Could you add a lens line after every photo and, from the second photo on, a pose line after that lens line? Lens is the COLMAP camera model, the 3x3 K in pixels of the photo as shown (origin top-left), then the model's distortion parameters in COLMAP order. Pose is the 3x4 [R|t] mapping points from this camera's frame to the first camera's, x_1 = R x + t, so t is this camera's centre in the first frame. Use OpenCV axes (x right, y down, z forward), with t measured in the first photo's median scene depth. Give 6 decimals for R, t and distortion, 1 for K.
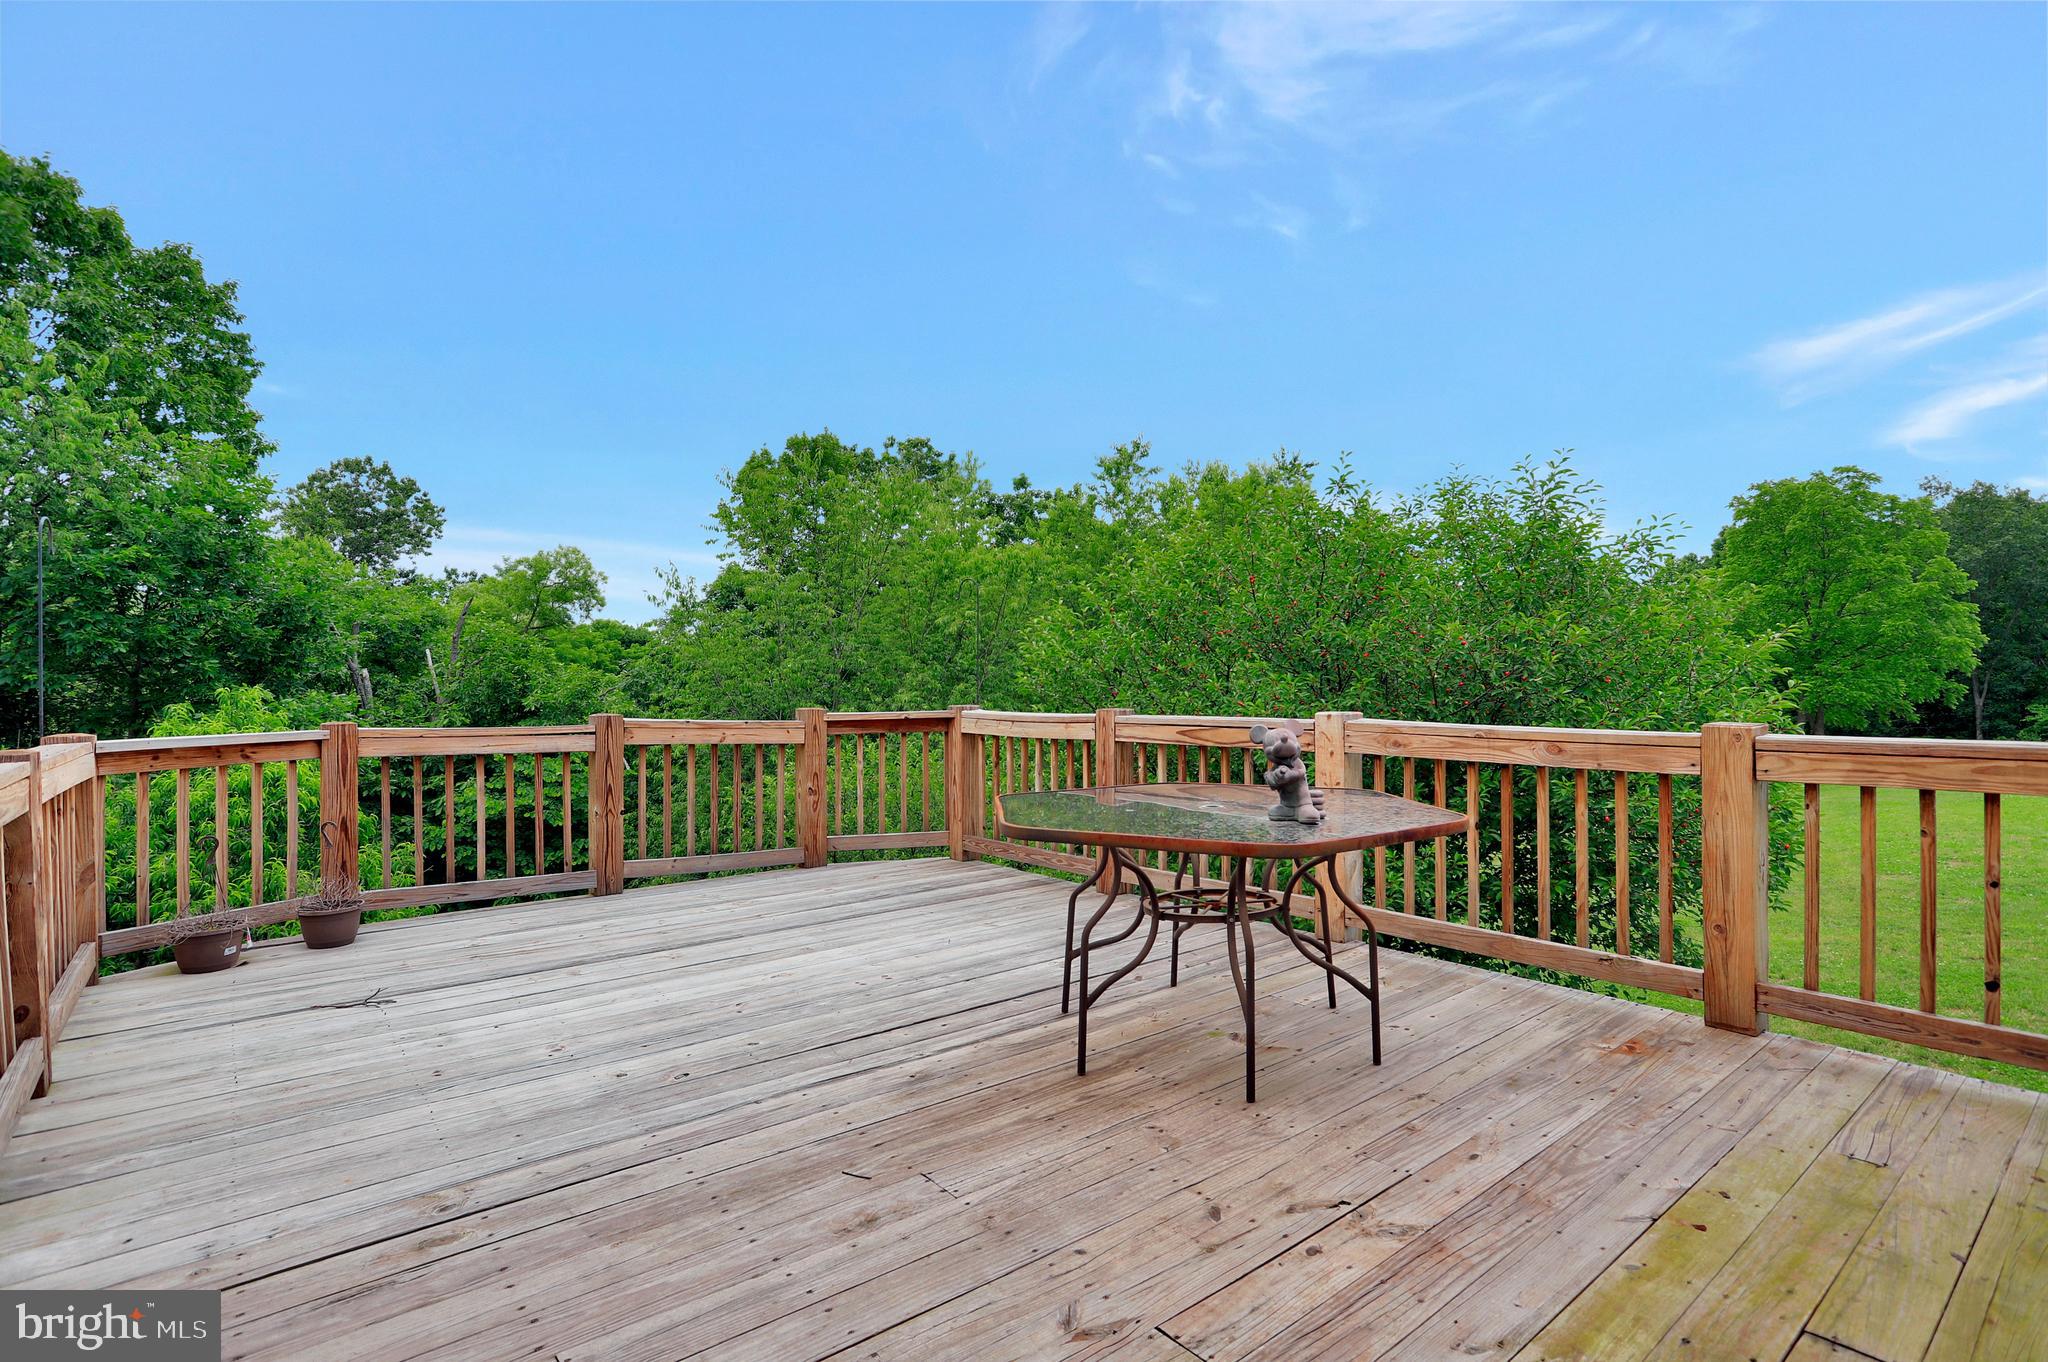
lens RADIAL K [[998.3, 0, 1024.0], [0, 998.3, 681.0], [0, 0, 1]] dist [-0.001533, -0.000212]
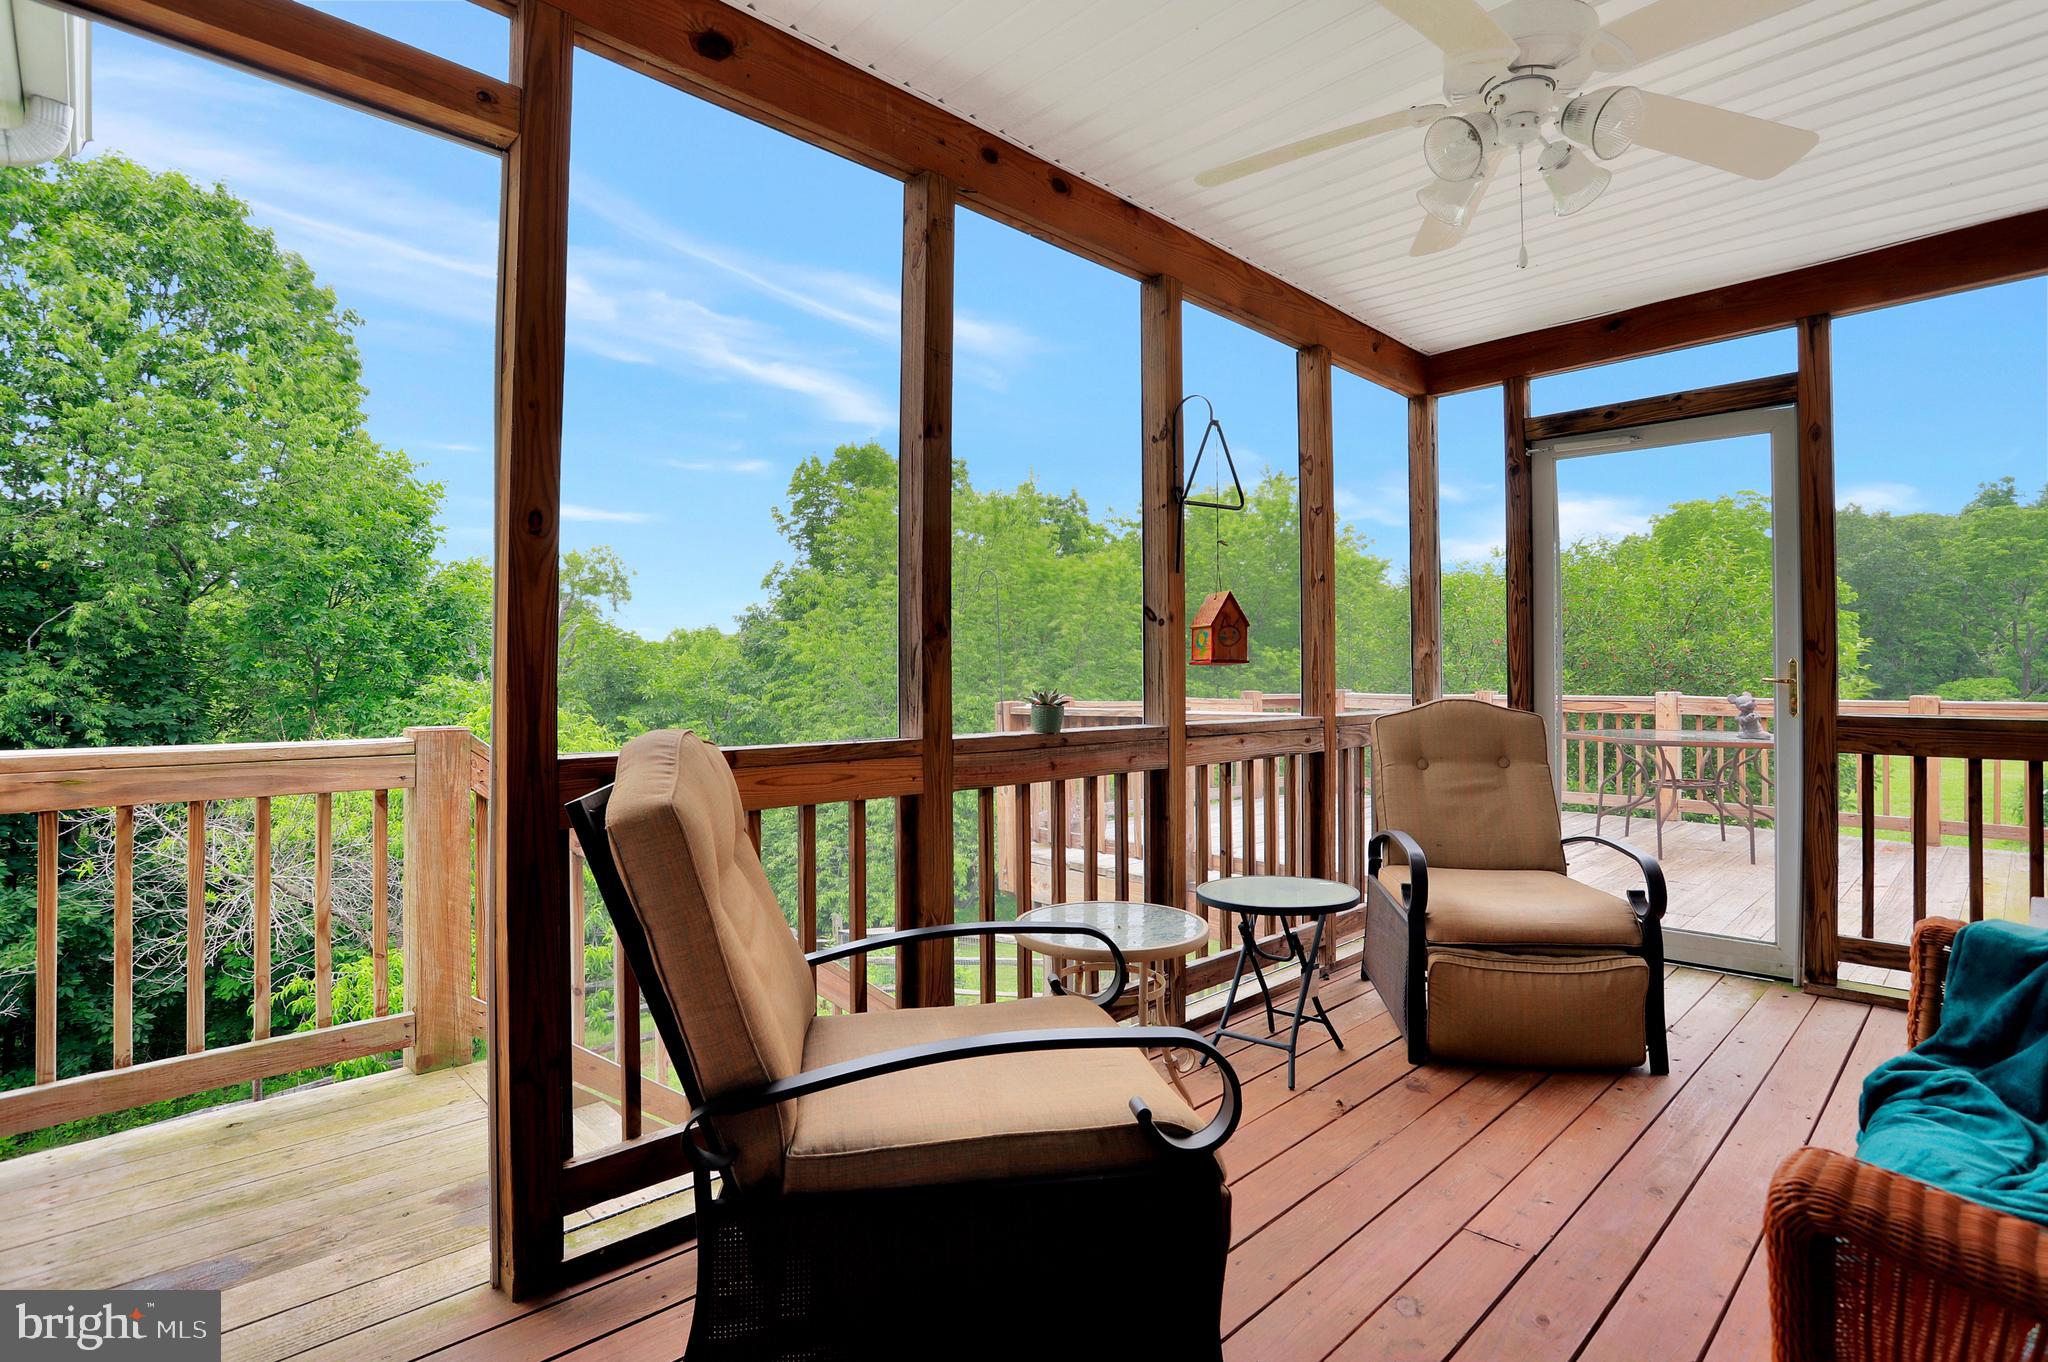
lens RADIAL K [[1003.9, 0, 1020.3], [0, 1003.9, 656.3], [0, 0, 1]] dist [0.000245, 0.015365]
pose [[0.996098, 0.007701, 0.087921, -0.134719], [-0.006066, 0.999804, -0.018848, 0.001125], [-0.088049, 0.018241, 0.995949, -0.092684]]
